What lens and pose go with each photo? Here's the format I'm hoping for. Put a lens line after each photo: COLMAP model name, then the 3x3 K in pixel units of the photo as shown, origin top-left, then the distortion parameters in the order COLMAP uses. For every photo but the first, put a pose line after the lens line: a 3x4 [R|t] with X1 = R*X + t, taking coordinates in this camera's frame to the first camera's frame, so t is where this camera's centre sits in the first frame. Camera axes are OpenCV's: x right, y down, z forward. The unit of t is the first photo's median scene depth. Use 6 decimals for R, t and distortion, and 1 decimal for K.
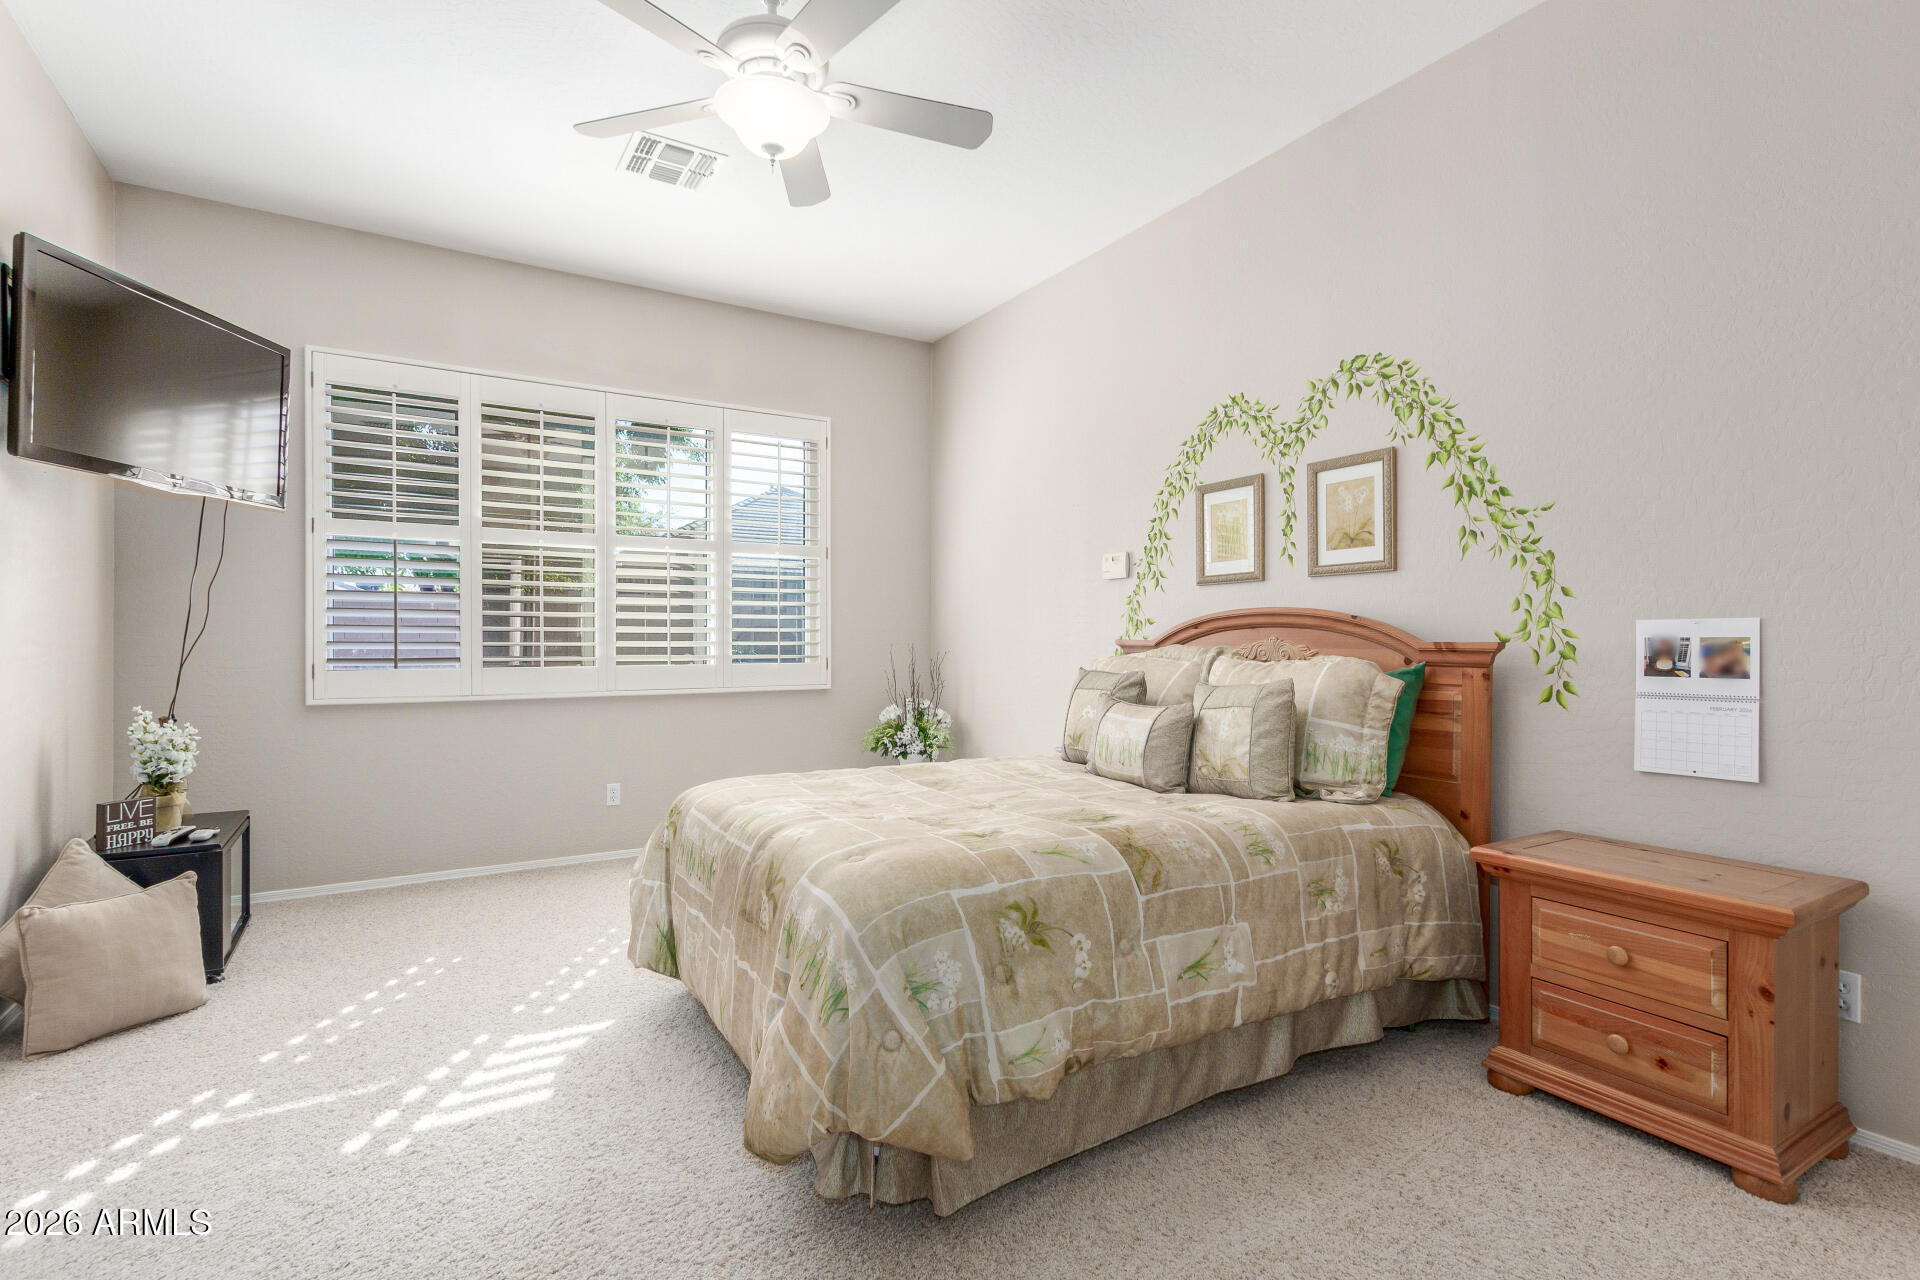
lens RADIAL K [[889.8, 0, 929.7], [0, 889.8, 644.5], [0, 0, 1]] dist [0.007688, -0.000472]
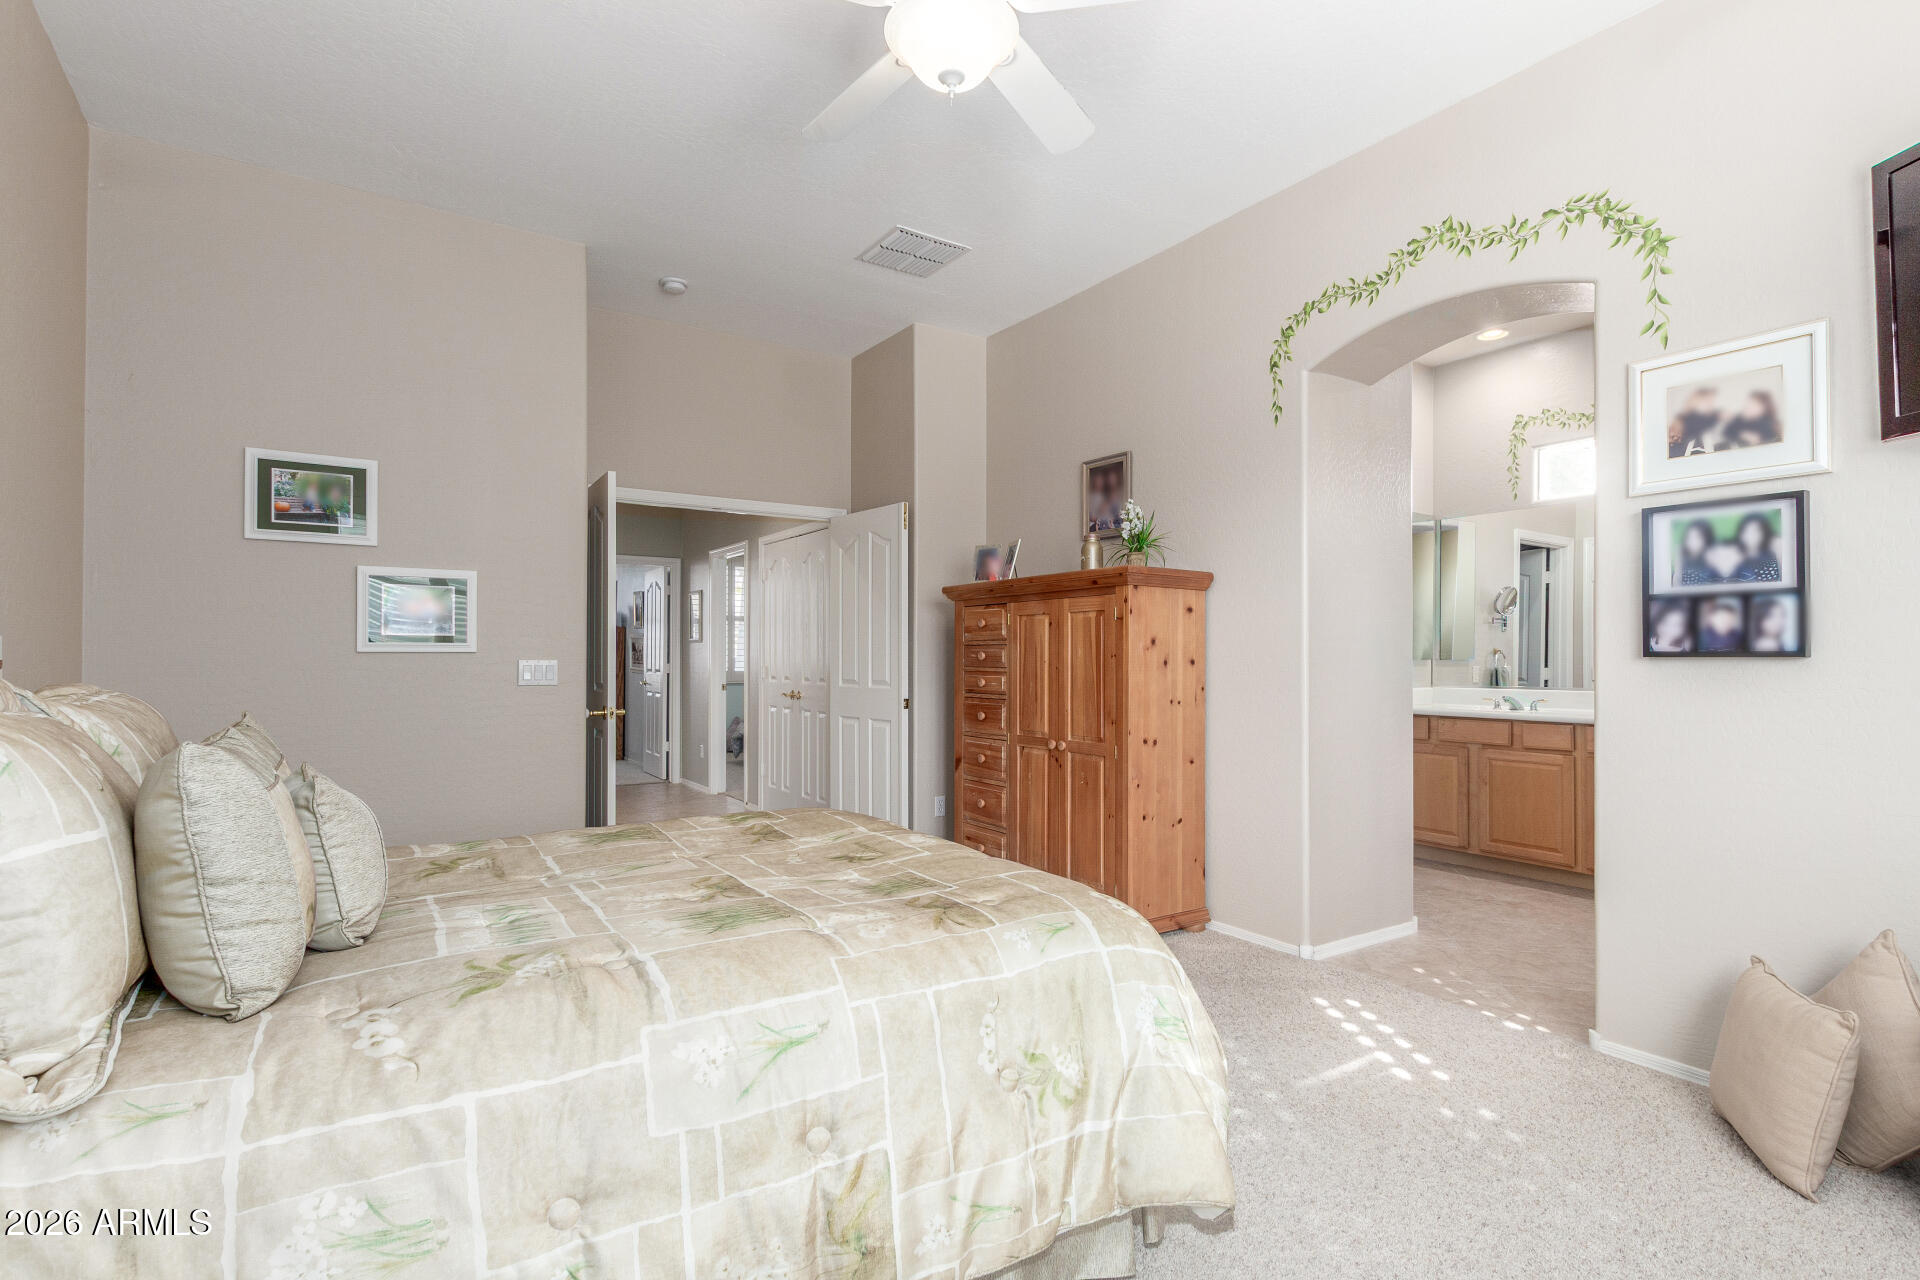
lens RADIAL K [[889.8, 0, 949.5], [0, 889.8, 655.9], [0, 0, 1]] dist [0.007688, -0.000472]
pose [[-0.996682, -0.006890, -0.081104, -0.075021], [-0.007183, 0.999969, 0.003314, -0.009595], [0.081078, 0.003885, -0.996700, 1.397260]]
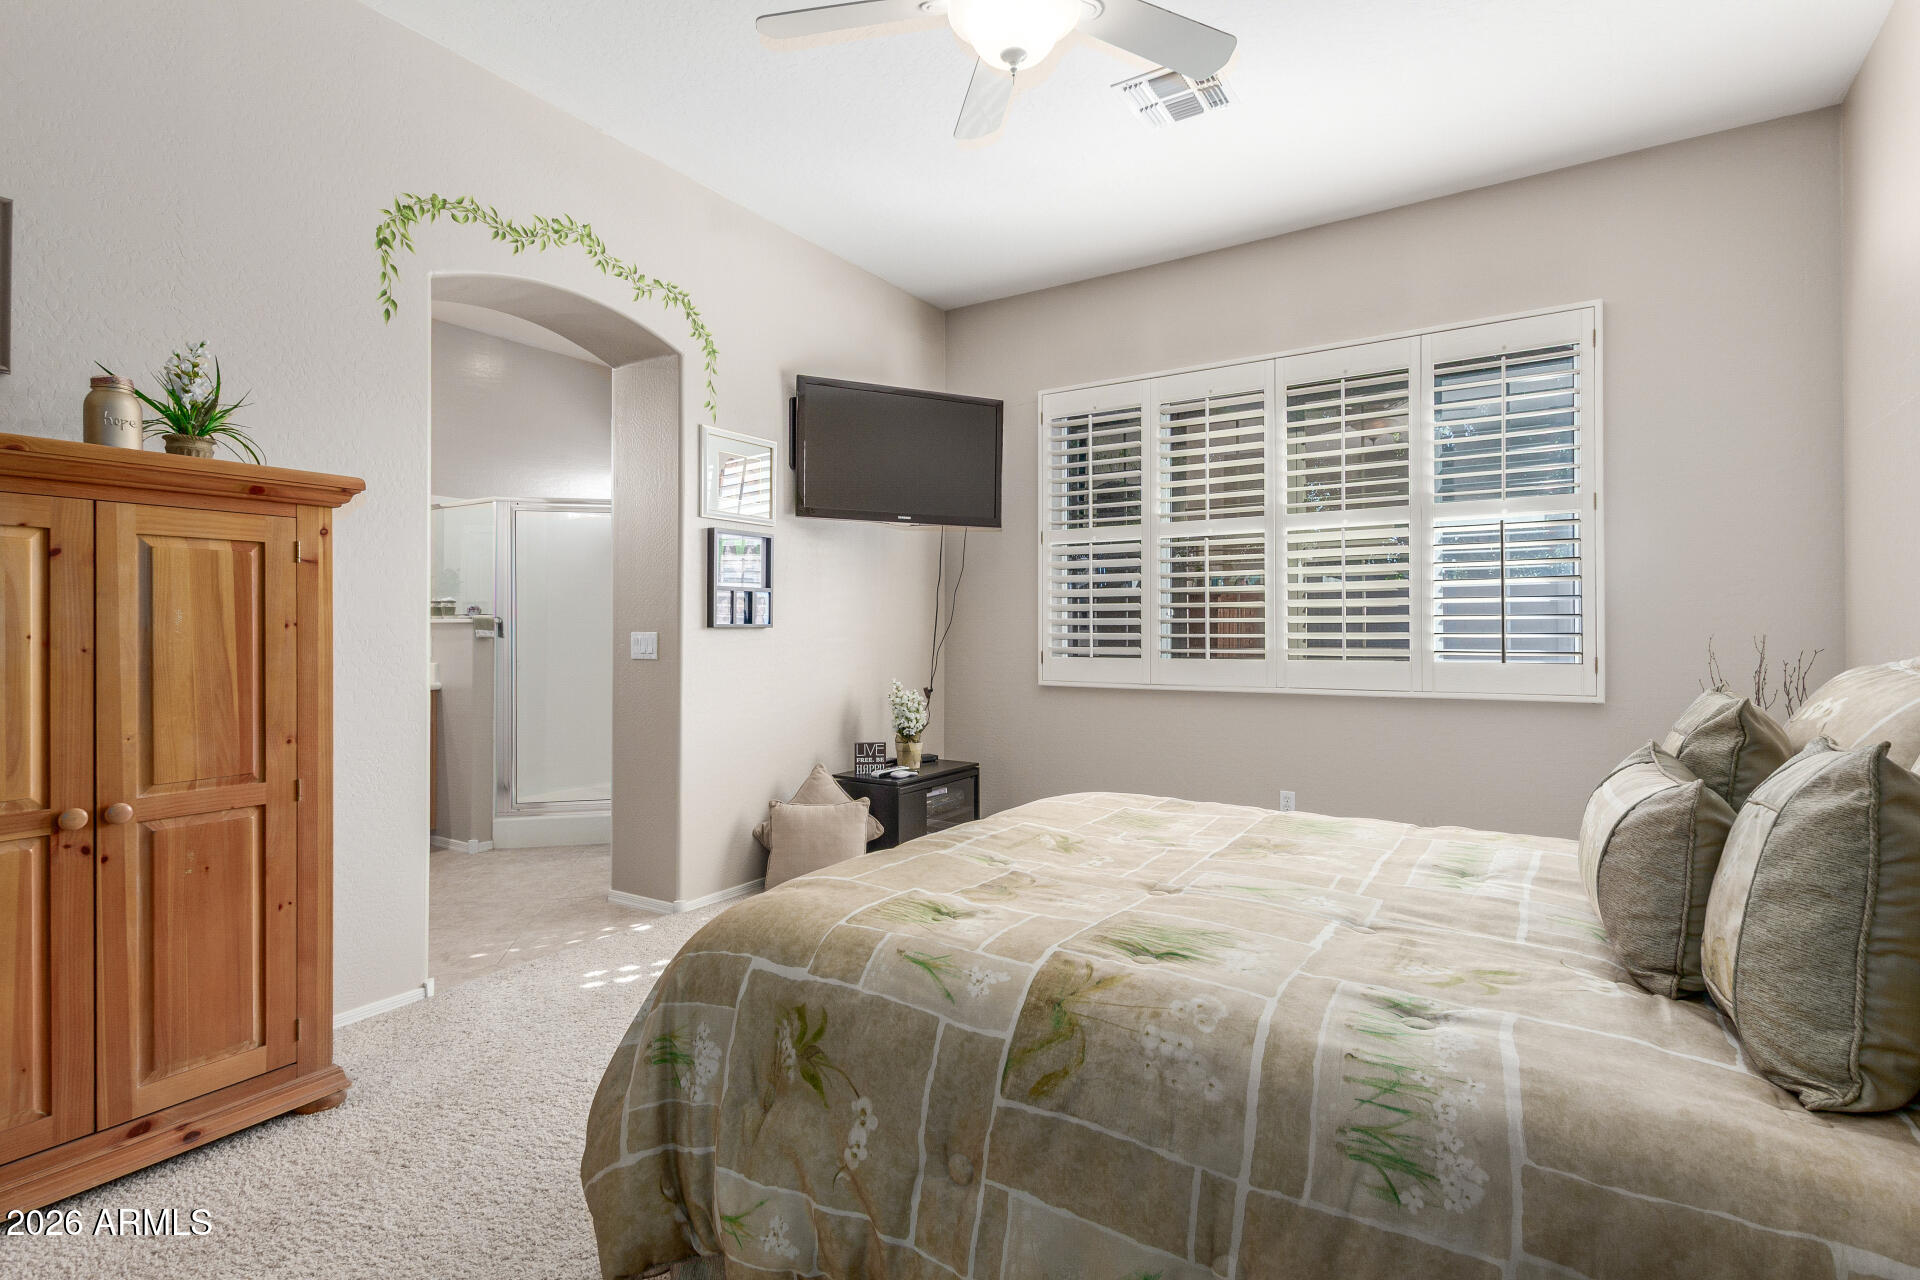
lens RADIAL K [[889.8, 0, 964.0], [0, 889.8, 629.1], [0, 0, 1]] dist [0.007688, -0.000472]
pose [[0.464602, -0.005661, -0.885501, 0.423734], [-0.001341, 0.999974, -0.007096, -0.000726], [0.885518, 0.004485, 0.464583, 0.429387]]
